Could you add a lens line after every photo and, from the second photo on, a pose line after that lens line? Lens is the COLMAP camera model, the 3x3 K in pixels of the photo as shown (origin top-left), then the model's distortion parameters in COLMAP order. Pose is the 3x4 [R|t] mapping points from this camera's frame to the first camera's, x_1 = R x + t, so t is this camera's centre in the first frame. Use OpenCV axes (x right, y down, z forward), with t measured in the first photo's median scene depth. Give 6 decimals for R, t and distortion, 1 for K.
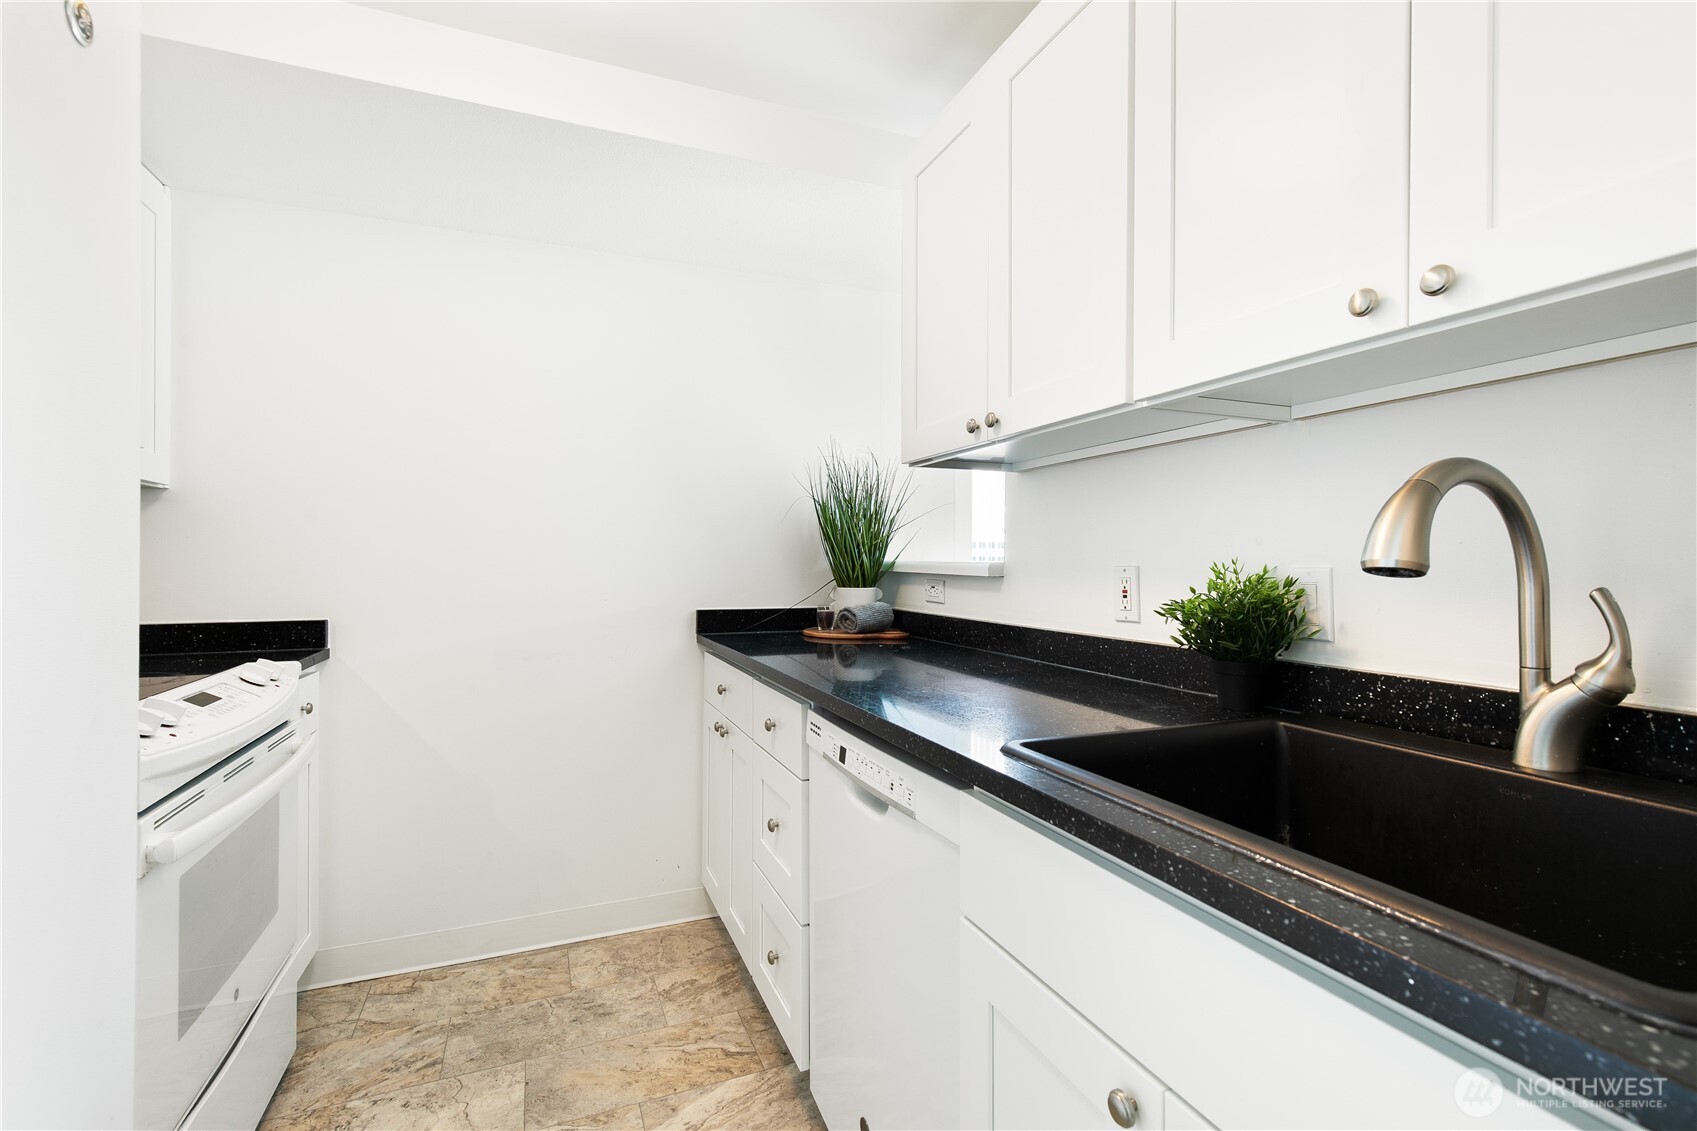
lens RADIAL K [[767.8, 0, 853.7], [0, 767.8, 566.4], [0, 0, 1]] dist [0.003699, 0.000372]
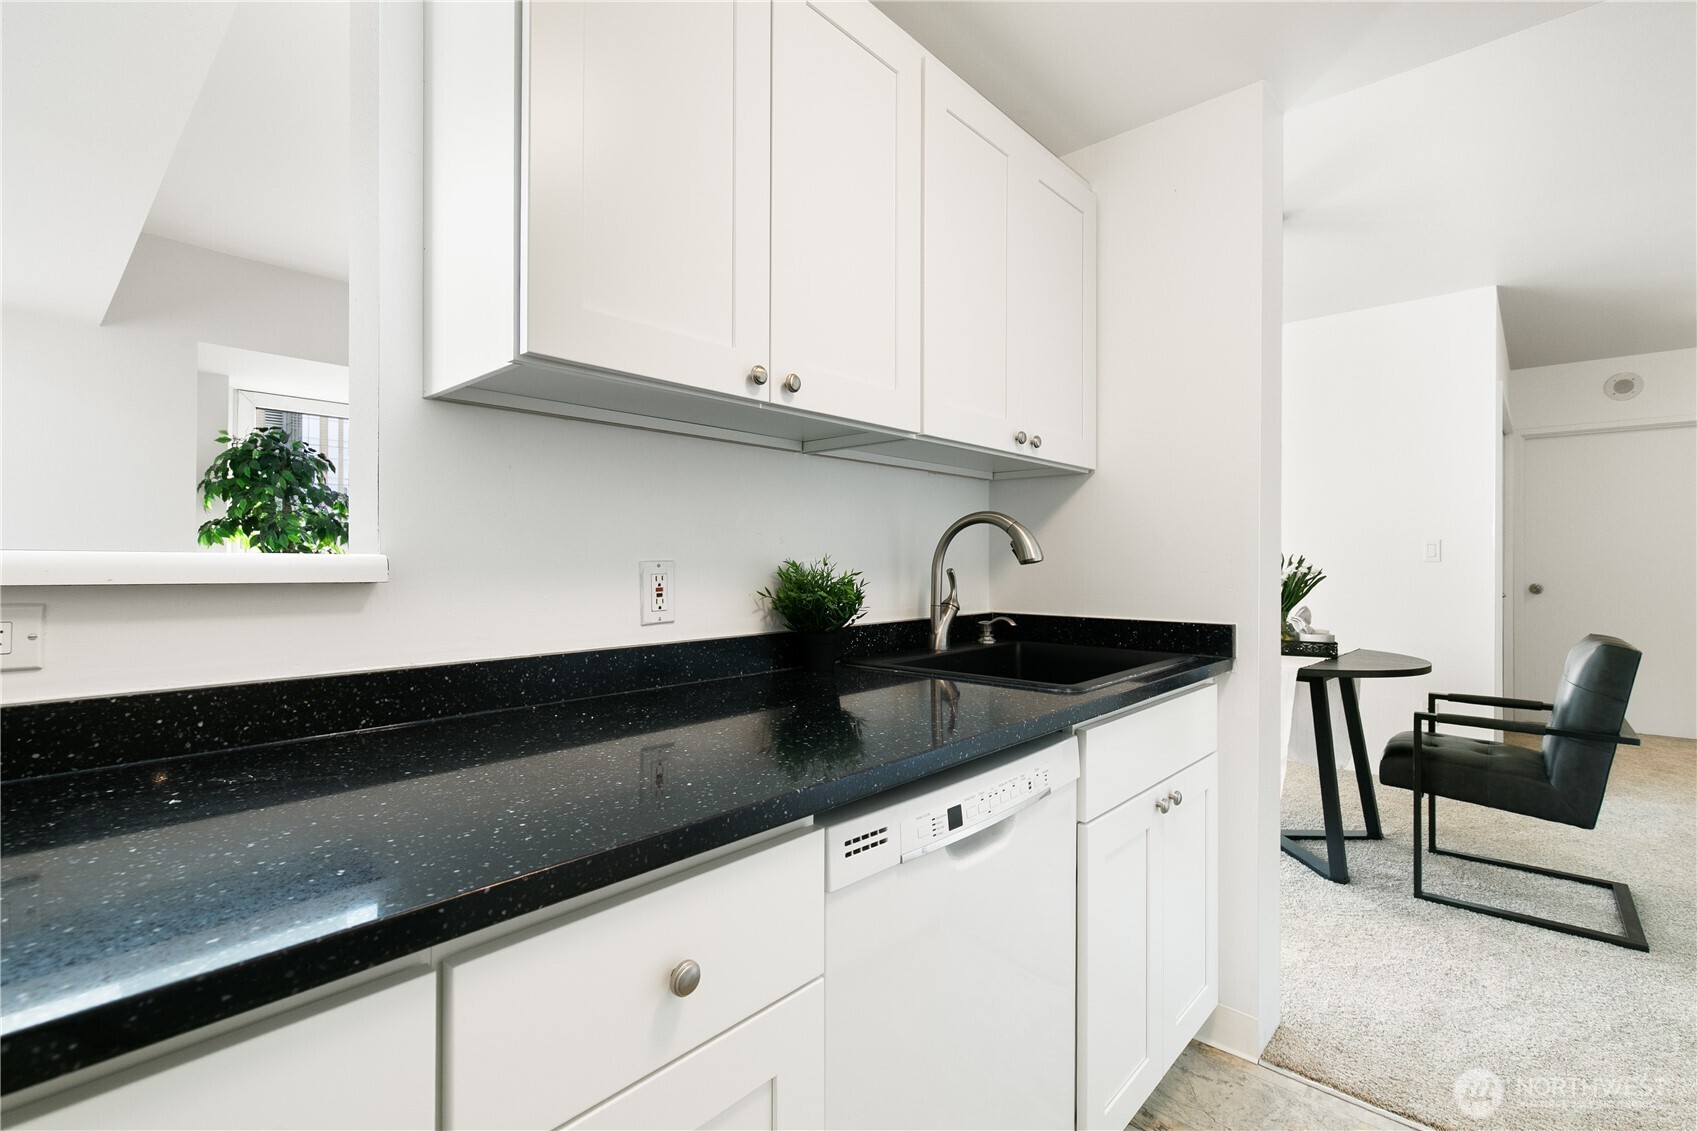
lens RADIAL K [[767.8, 0, 853.7], [0, 767.8, 566.4], [0, 0, 1]] dist [0.003699, 0.000372]
pose [[-0.433059, -0.003574, 0.901359, -0.534524], [0.007670, 0.999941, 0.007650, 0.001229], [-0.901333, 0.010226, -0.433006, 1.174303]]
